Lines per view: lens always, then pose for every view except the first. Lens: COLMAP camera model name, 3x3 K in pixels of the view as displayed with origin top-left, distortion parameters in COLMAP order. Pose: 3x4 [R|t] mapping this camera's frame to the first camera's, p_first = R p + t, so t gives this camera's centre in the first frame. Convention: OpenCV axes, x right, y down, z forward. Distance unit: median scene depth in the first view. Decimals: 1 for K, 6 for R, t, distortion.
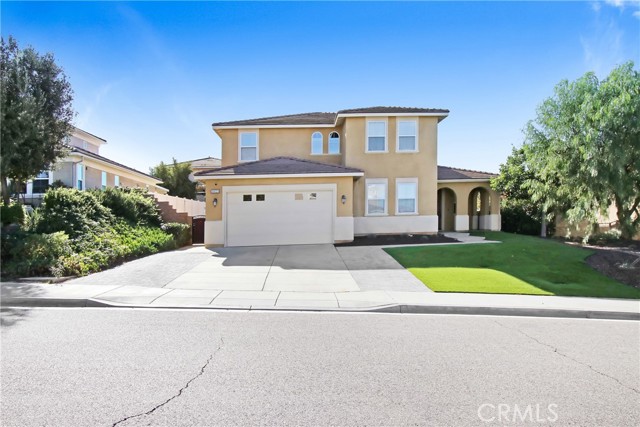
lens RADIAL K [[477.3, 0, 319.8], [0, 477.3, 212.6], [0, 0, 1]] dist [0.010042, 0.005062]
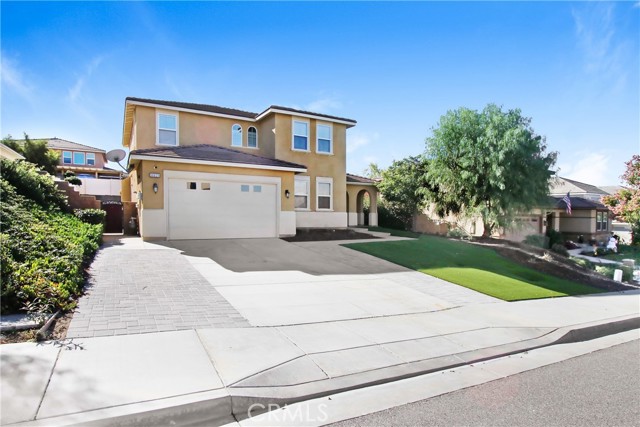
lens RADIAL K [[366.9, 0, 314.2], [0, 366.9, 236.6], [0, 0, 1]] dist [-0.001084, 0.000304]
pose [[0.911243, 0.016852, 0.411524, -0.191024], [-0.054800, 0.995240, 0.080590, -0.002990], [-0.408207, -0.095989, 0.907829, 0.226083]]
